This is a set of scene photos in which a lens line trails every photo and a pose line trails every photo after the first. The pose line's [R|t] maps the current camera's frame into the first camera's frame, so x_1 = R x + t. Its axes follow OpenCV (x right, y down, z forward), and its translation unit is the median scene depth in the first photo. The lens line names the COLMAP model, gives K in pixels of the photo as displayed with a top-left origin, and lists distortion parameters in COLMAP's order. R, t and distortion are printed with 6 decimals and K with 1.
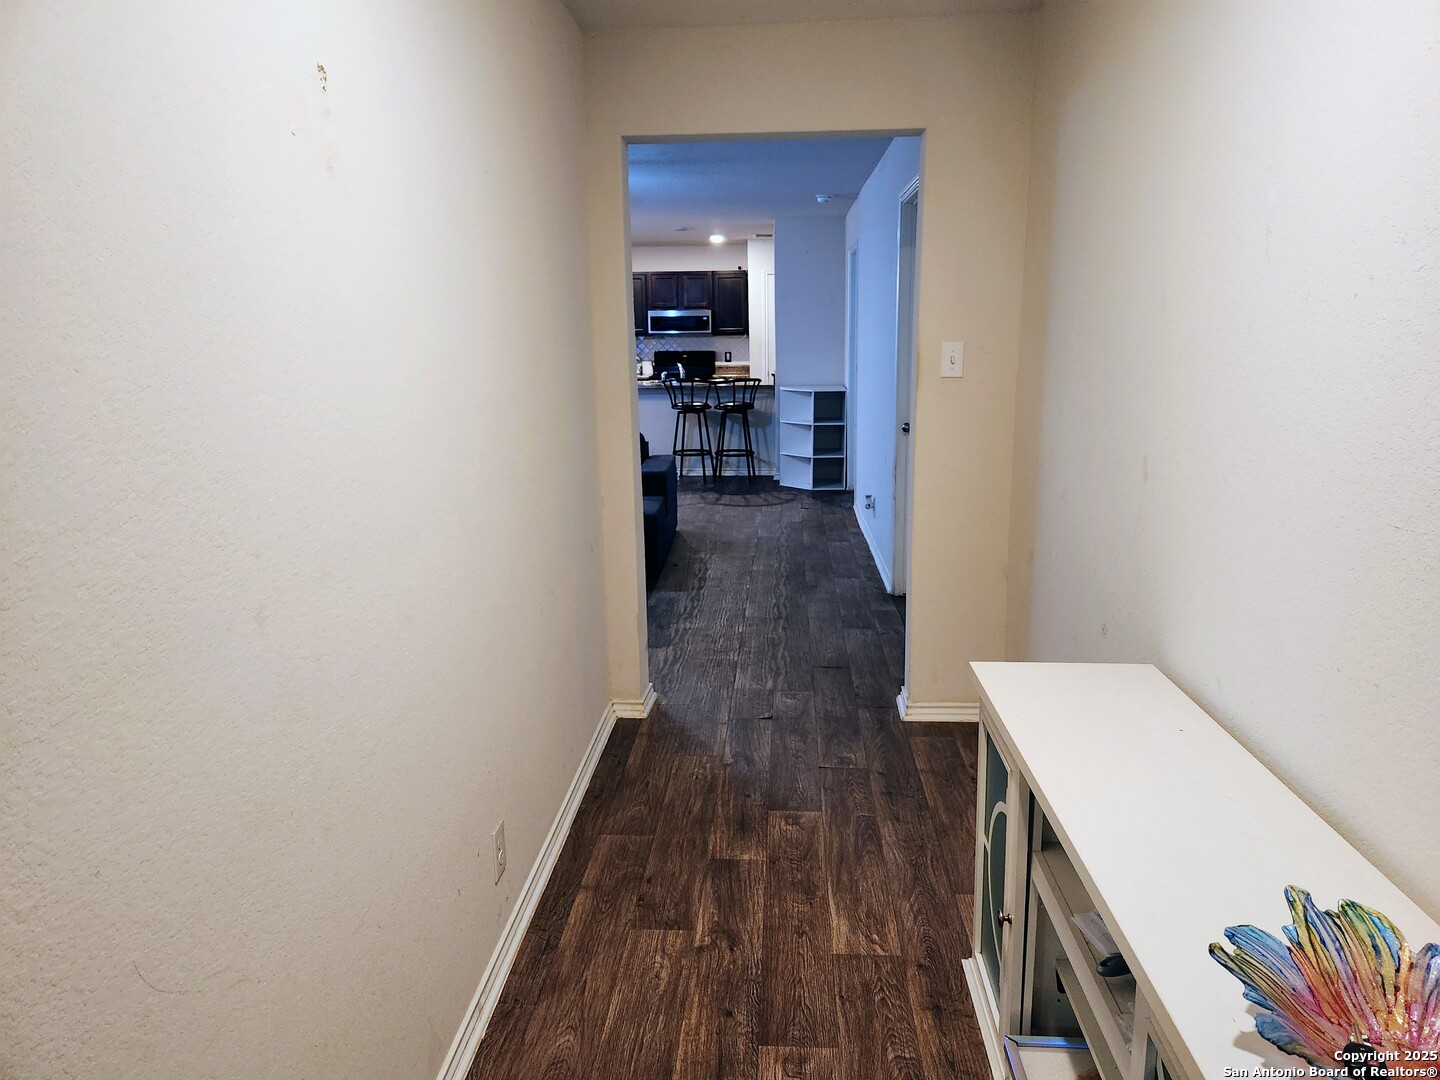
lens RADIAL K [[959.3, 0, 709.4], [0, 959.3, 536.2], [0, 0, 1]] dist [0.081721, -0.067645]
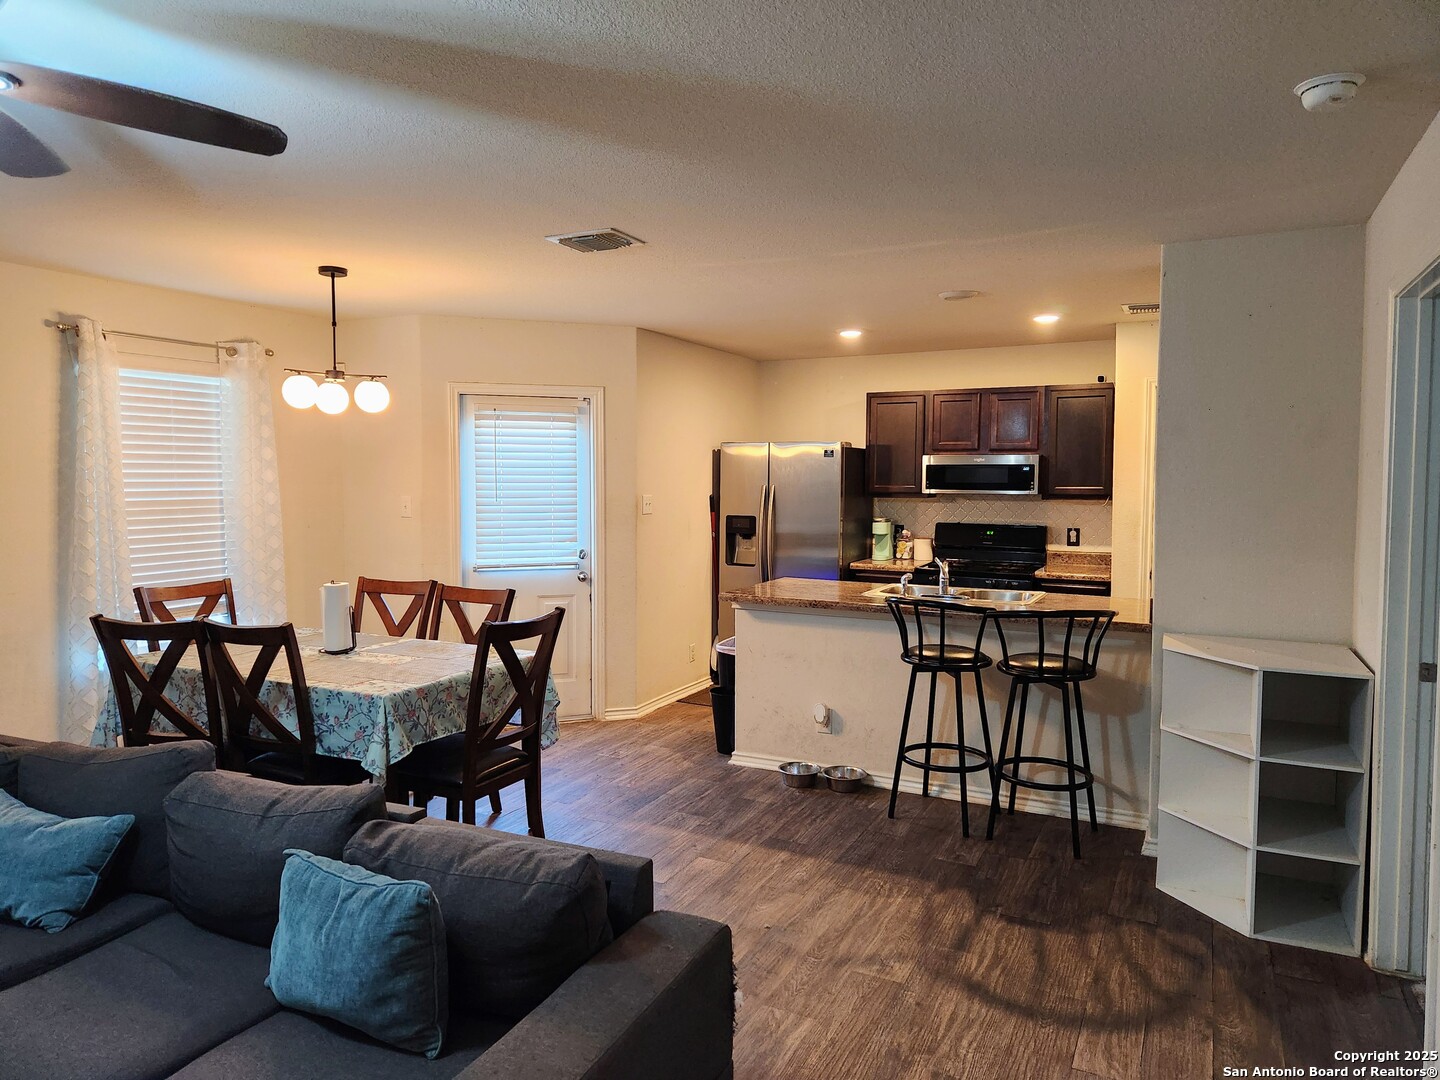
lens RADIAL K [[959.3, 0, 709.4], [0, 959.3, 536.2], [0, 0, 1]] dist [0.081721, -0.067645]
pose [[0.922909, 0.041372, -0.382789, 0.049064], [-0.097268, 0.987014, -0.127838, -0.118045], [0.372529, 0.155216, 0.914948, 0.511511]]
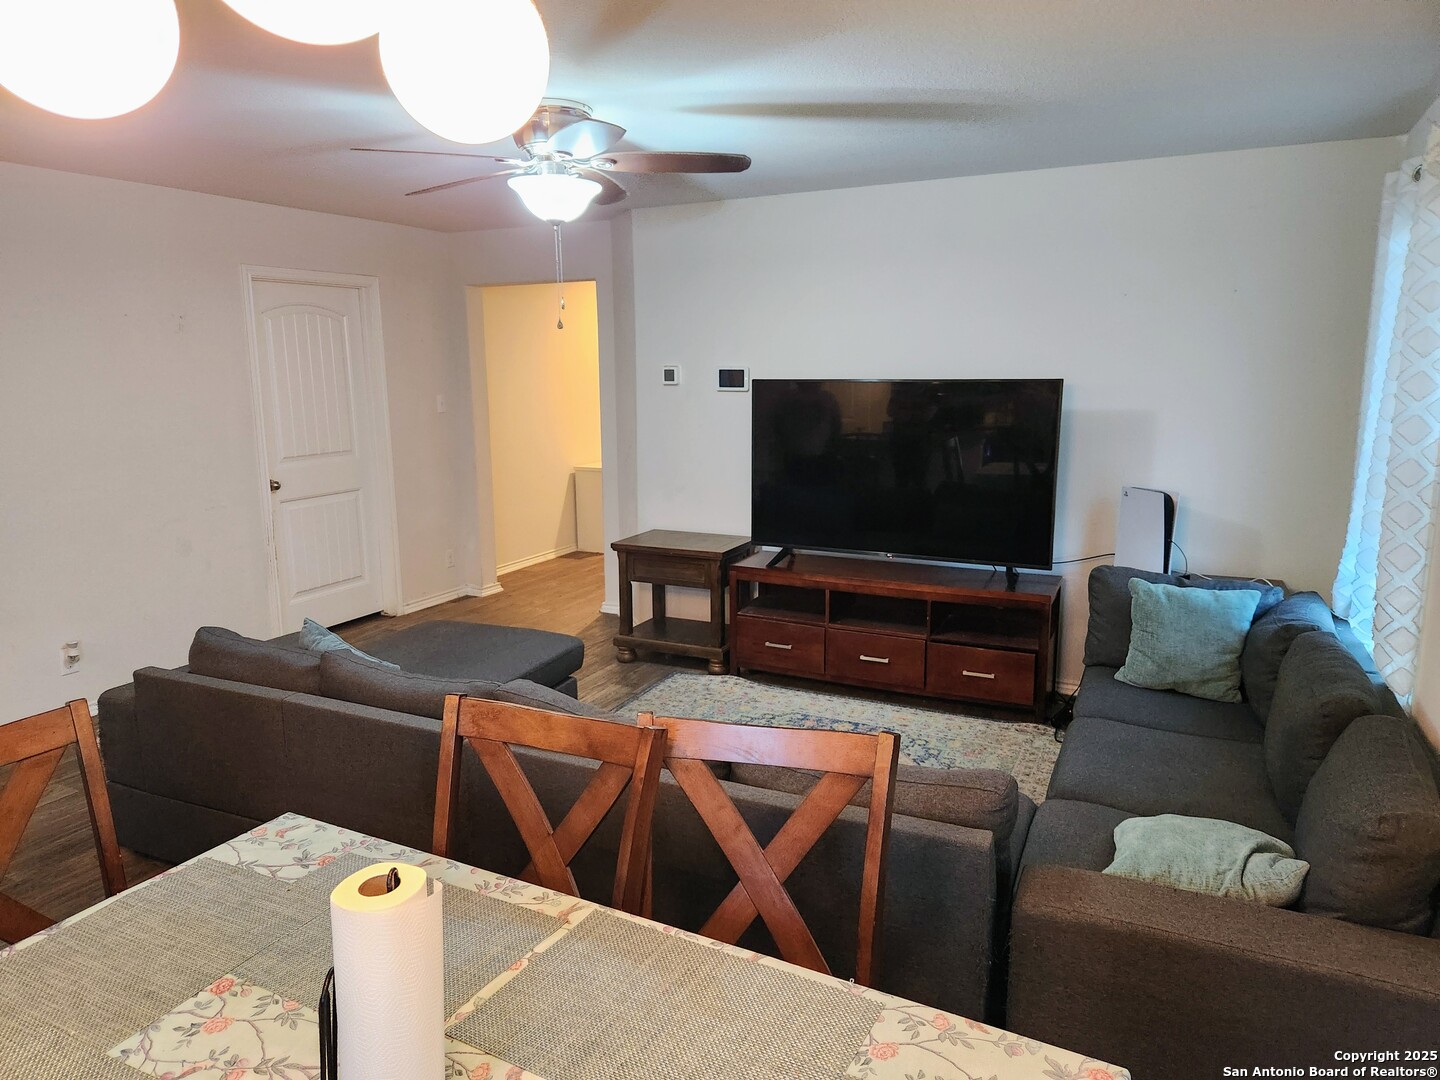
lens RADIAL K [[961.6, 0, 722.6], [0, 961.6, 529.7], [0, 0, 1]] dist [0.080876, -0.066345]
pose [[-0.920942, -0.045067, 0.387084, -0.343633], [0.107736, 0.925134, 0.364033, -0.208403], [-0.374511, 0.376956, -0.847140, 0.900890]]
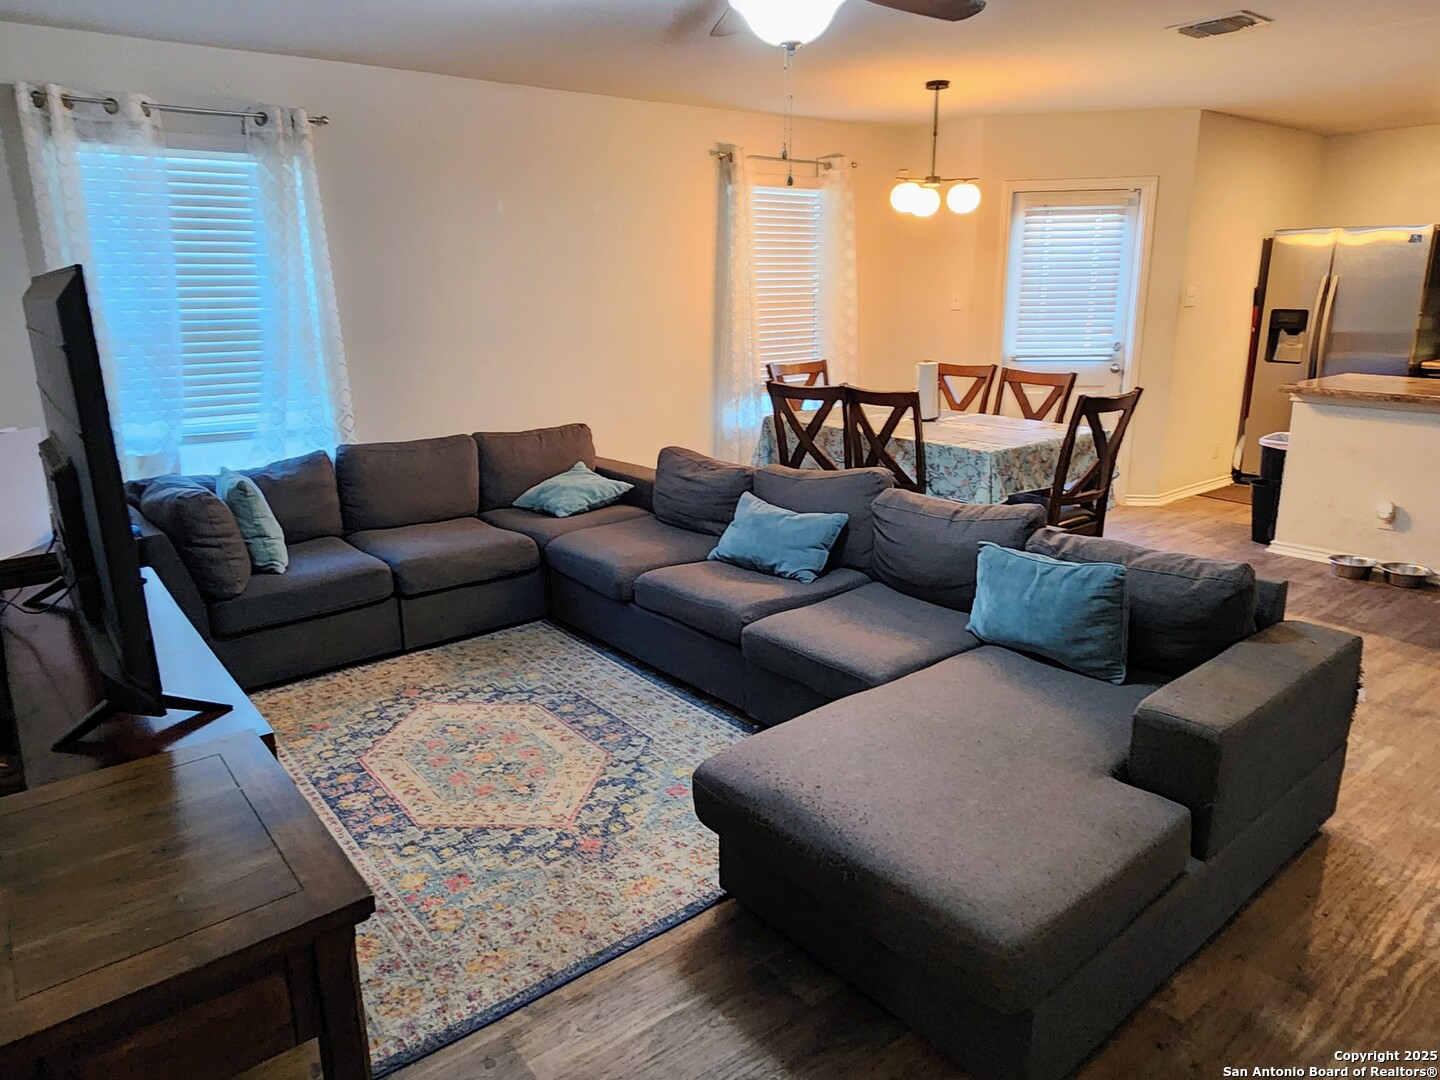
lens RADIAL K [[935.9, 0, 716.2], [0, 935.9, 530.8], [0, 0, 1]] dist [0.003014, -0.001884]
pose [[0.667926, 0.195743, -0.718025, 0.033004], [-0.153894, 0.980266, 0.124077, -0.093047], [0.728143, 0.027625, 0.684868, 0.425376]]
